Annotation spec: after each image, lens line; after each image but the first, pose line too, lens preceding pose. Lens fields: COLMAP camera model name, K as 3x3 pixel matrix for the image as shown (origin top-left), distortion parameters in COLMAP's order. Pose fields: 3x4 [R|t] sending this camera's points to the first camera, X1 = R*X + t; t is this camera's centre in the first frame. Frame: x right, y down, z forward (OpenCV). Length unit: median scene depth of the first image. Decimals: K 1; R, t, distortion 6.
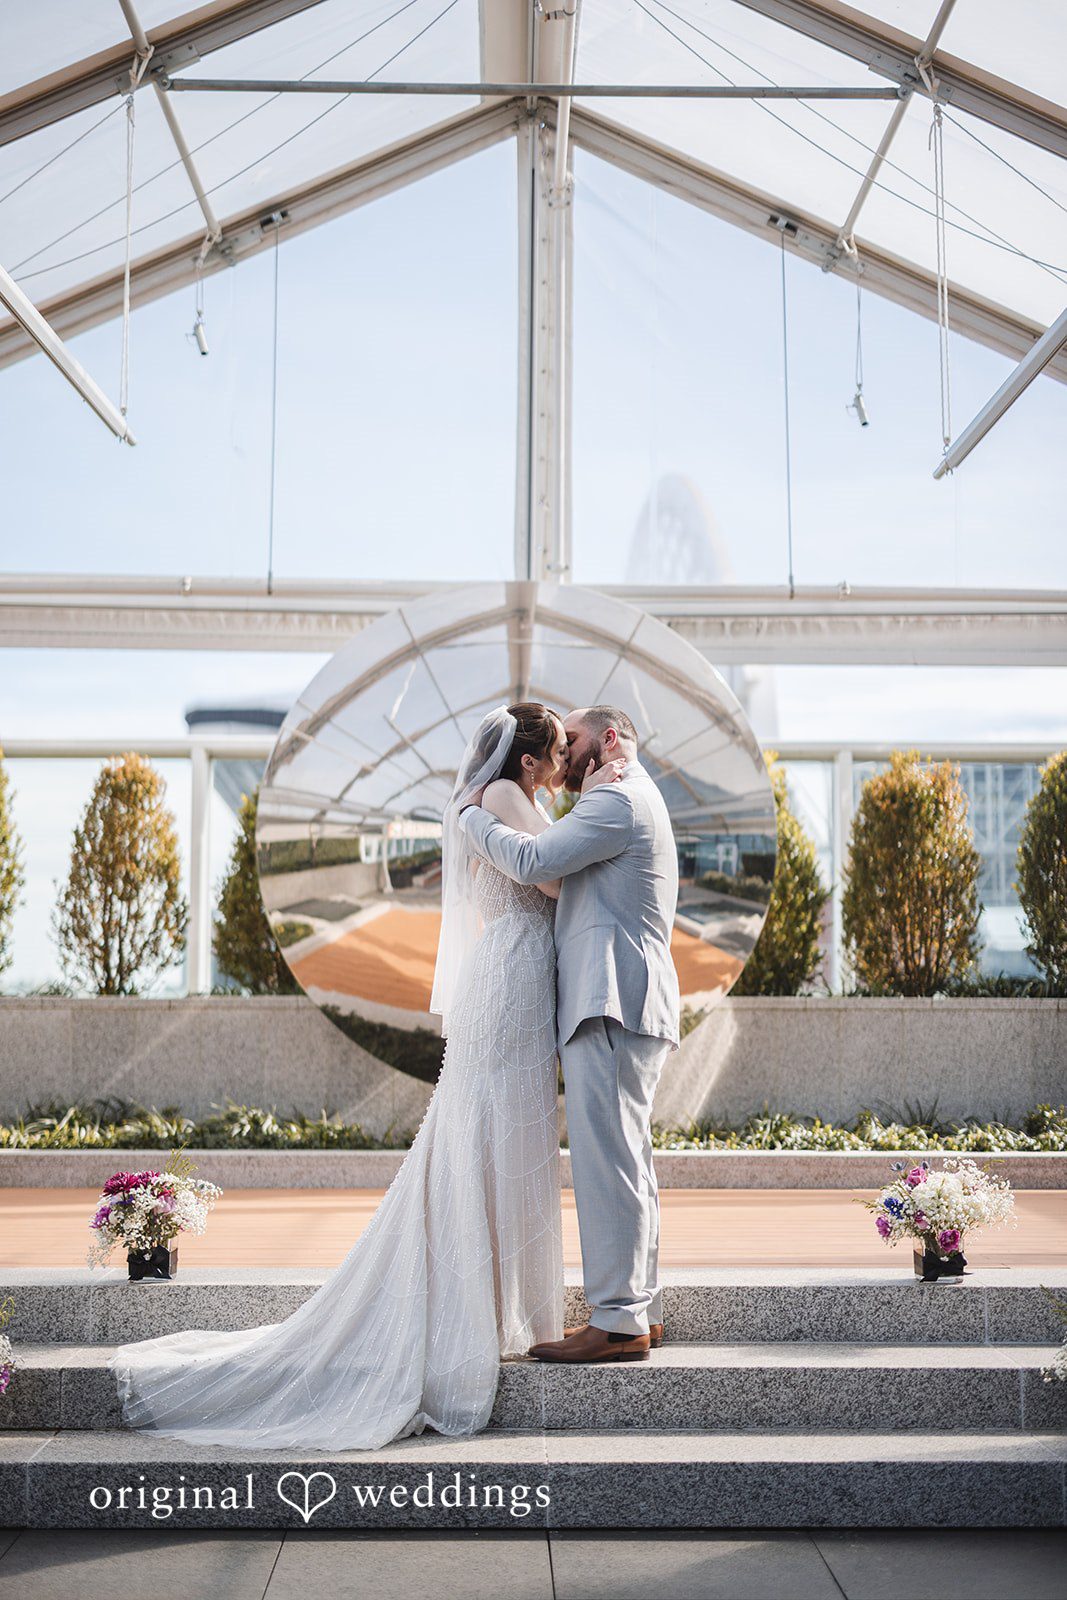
lens RADIAL K [[2256.0, 0, 543.4], [0, 2256.0, 813.4], [0, 0, 1]] dist [0.002953, 0.000000]
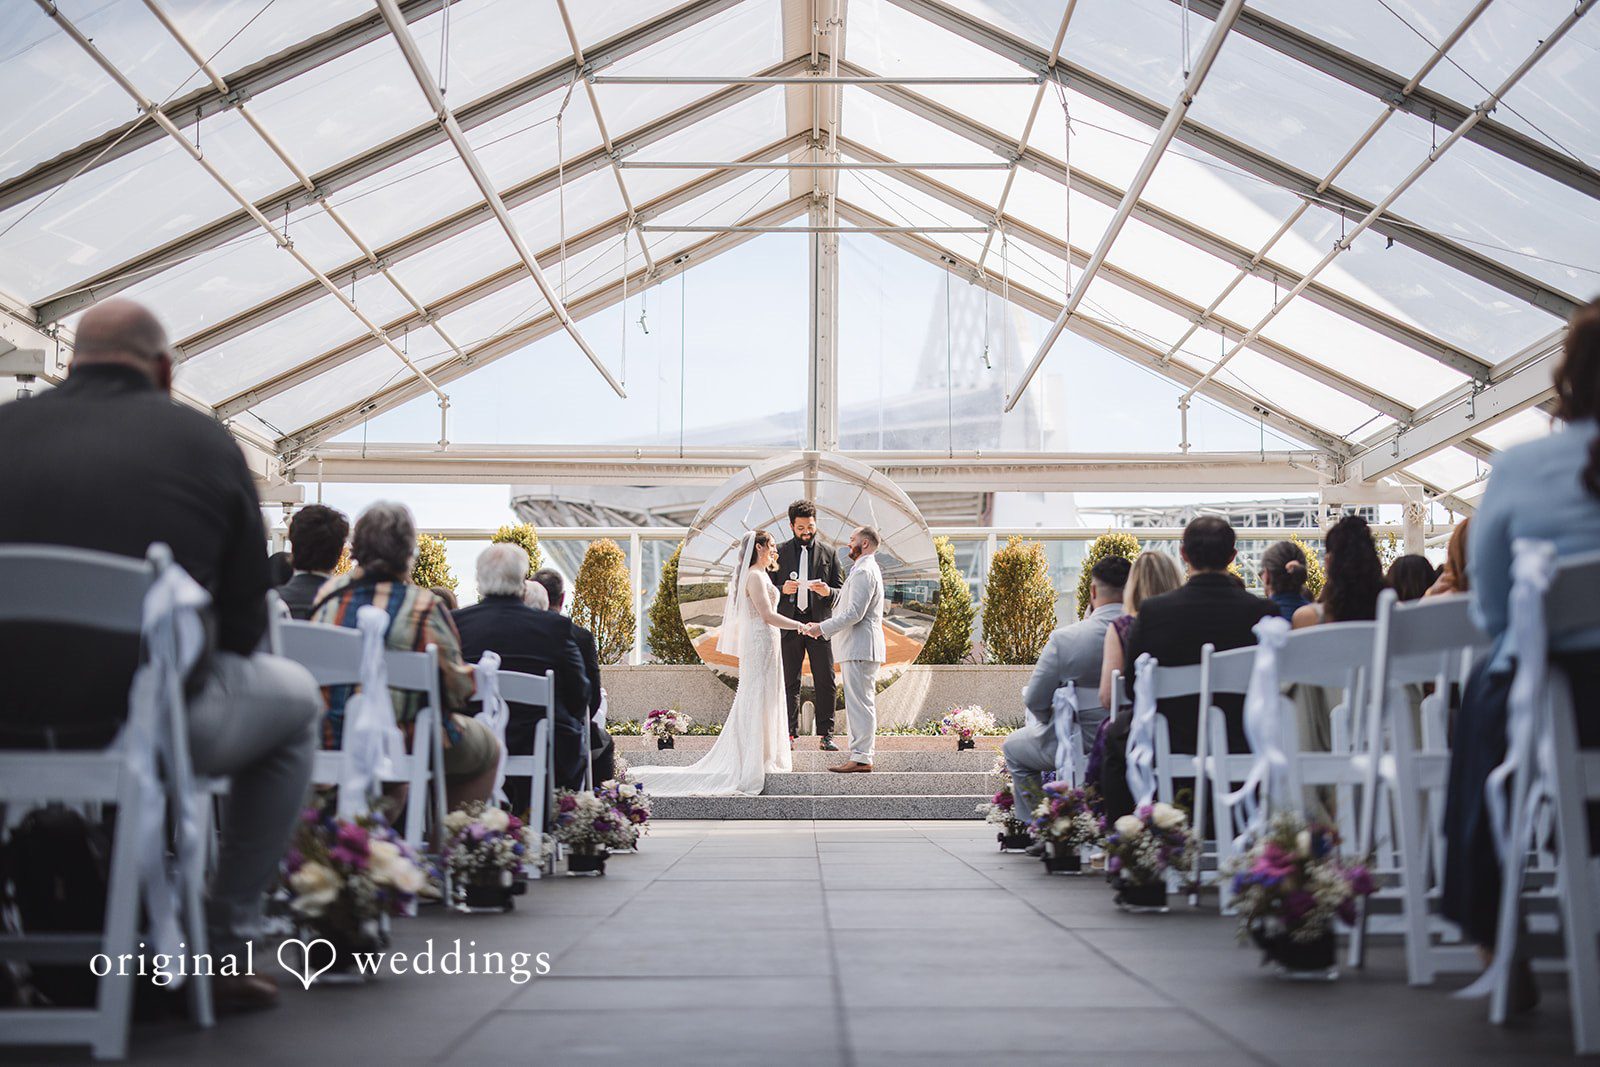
lens RADIAL K [[2256.0, 0, 816.5], [0, 2256.0, 525.1], [0, 0, 1]] dist [0.002953, 0.000000]
pose [[0.999865, -0.002986, -0.016141, 0.025269], [0.002753, 0.999893, -0.014386, -0.010369], [0.016182, 0.014340, 0.999766, -0.908627]]
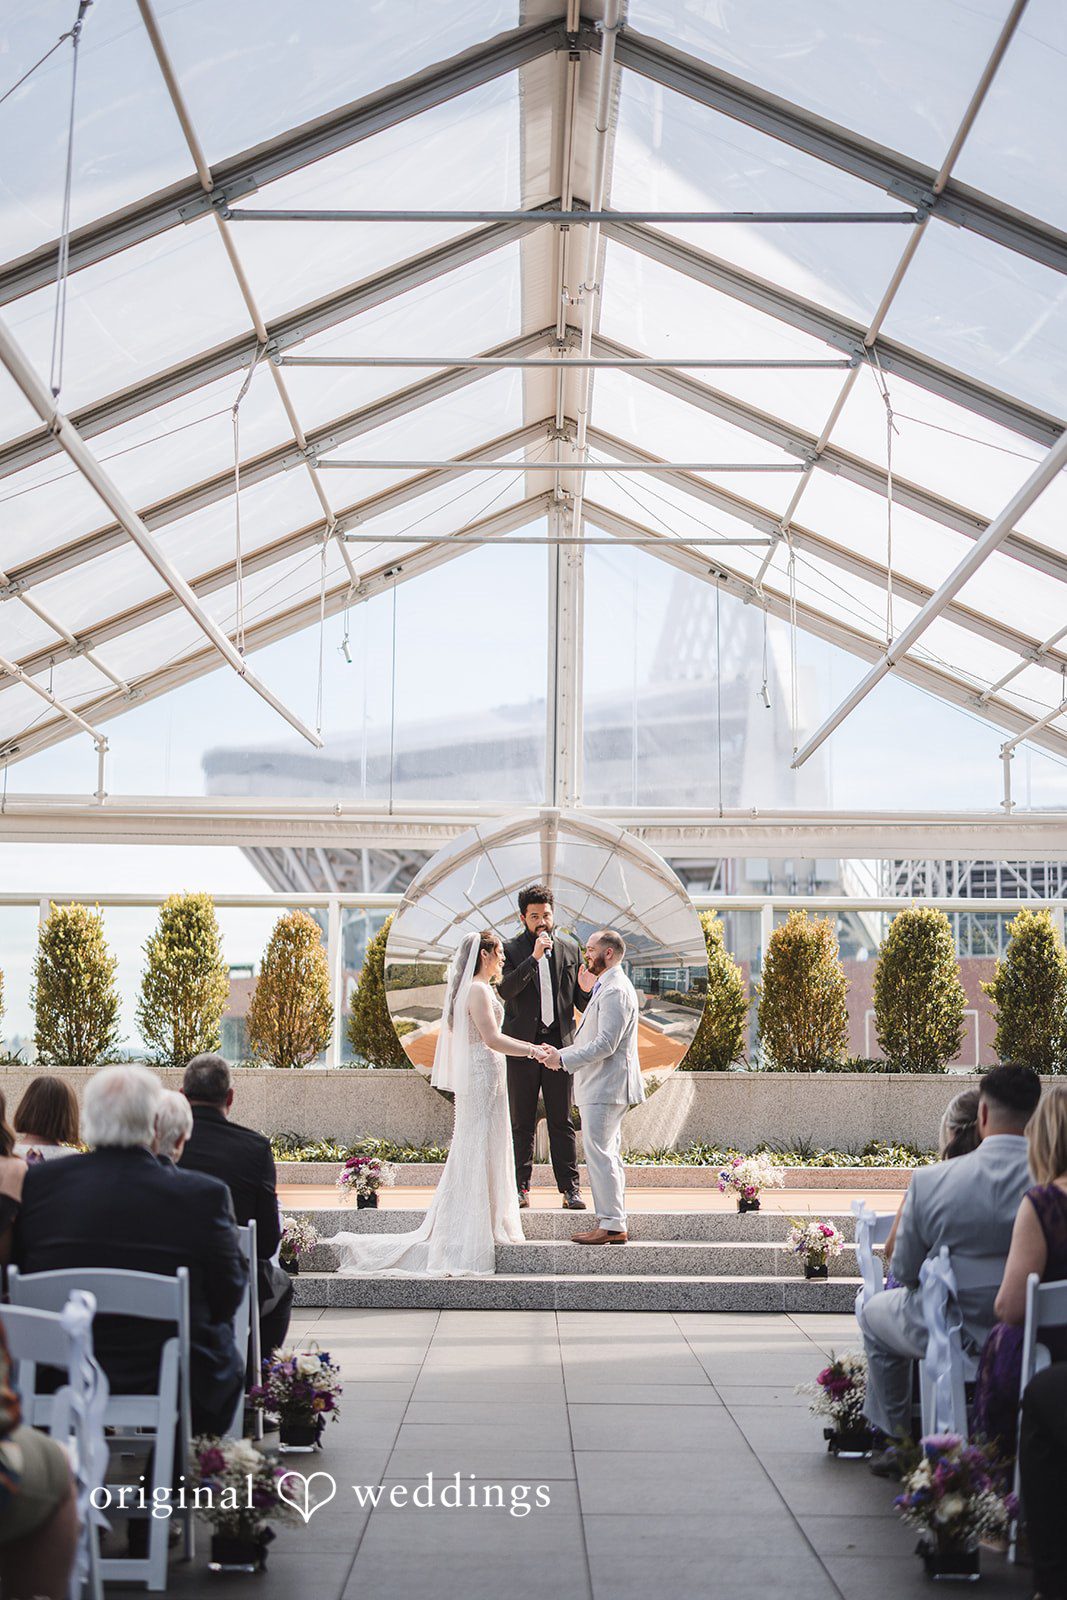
lens RADIAL K [[2461.9, 0, 518.3], [0, 2461.9, 792.1], [0, 0, 1]] dist [-0.009851, 0.000000]
pose [[0.999670, 0.003095, -0.025489, 0.012061], [-0.003780, 0.999632, -0.026864, -0.064803], [0.025396, 0.026952, 0.999314, -0.703756]]
